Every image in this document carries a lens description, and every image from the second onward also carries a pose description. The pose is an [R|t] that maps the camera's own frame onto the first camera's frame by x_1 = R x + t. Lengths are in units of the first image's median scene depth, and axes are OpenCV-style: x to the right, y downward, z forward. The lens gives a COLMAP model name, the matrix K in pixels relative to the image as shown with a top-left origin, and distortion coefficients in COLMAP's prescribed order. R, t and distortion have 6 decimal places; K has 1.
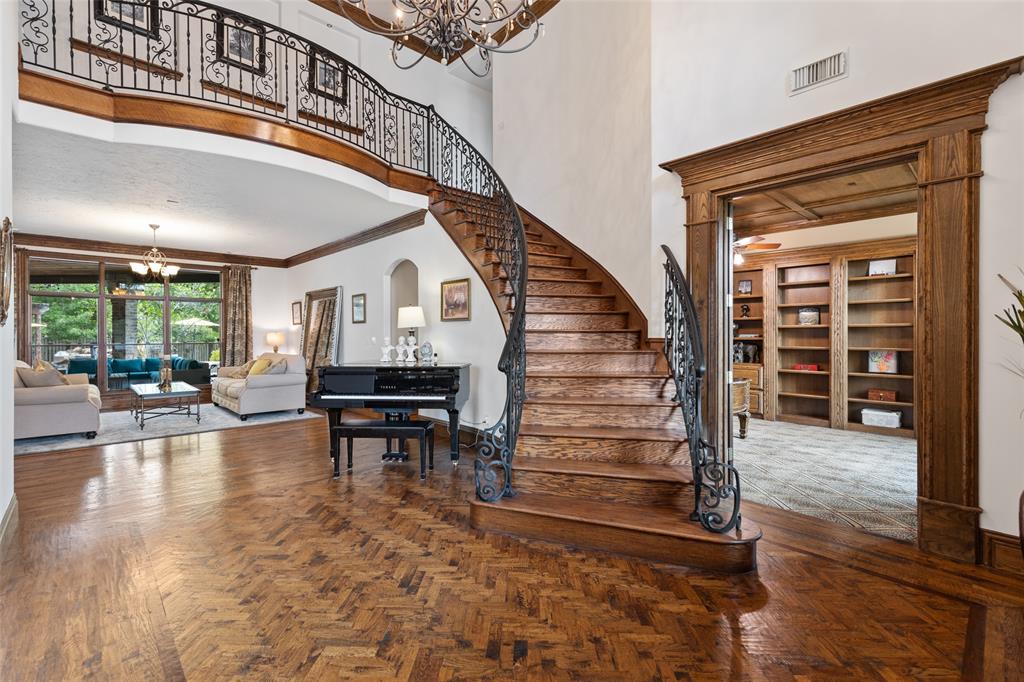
lens RADIAL K [[459.6, 0, 534.0], [0, 459.6, 332.3], [0, 0, 1]] dist [-0.002123, -0.000471]
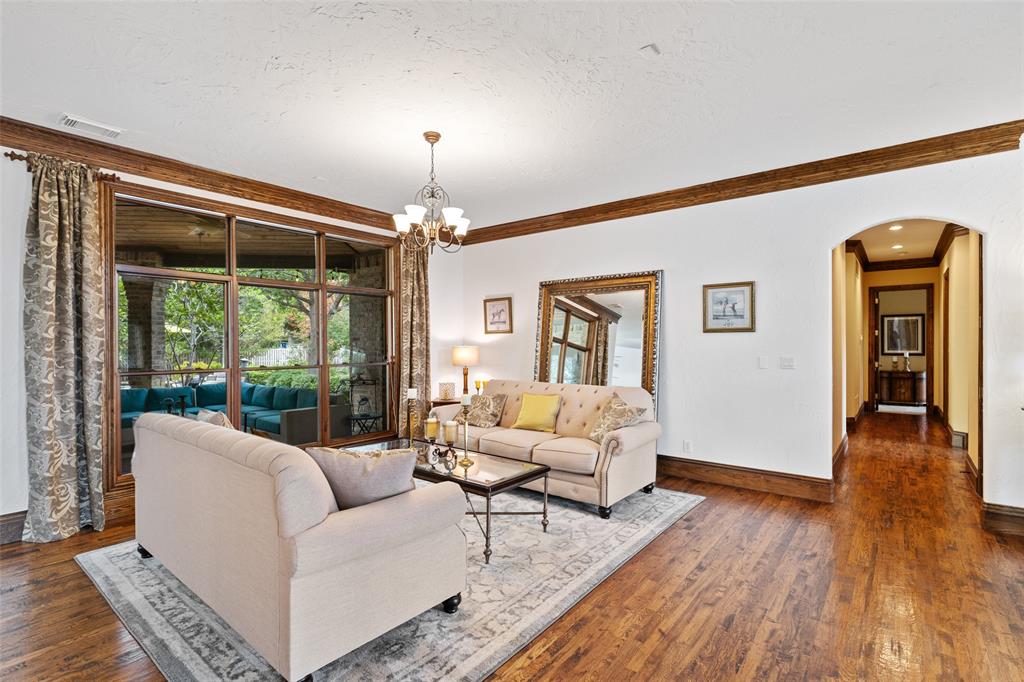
lens RADIAL K [[482.9, 0, 515.1], [0, 482.9, 341.1], [0, 0, 1]] dist [-0.002449, -0.000447]
pose [[0.992700, 0.002386, 0.120586, -0.682204], [-0.002536, 0.999996, 0.001093, -0.008259], [-0.120583, -0.001391, 0.992702, 0.399461]]
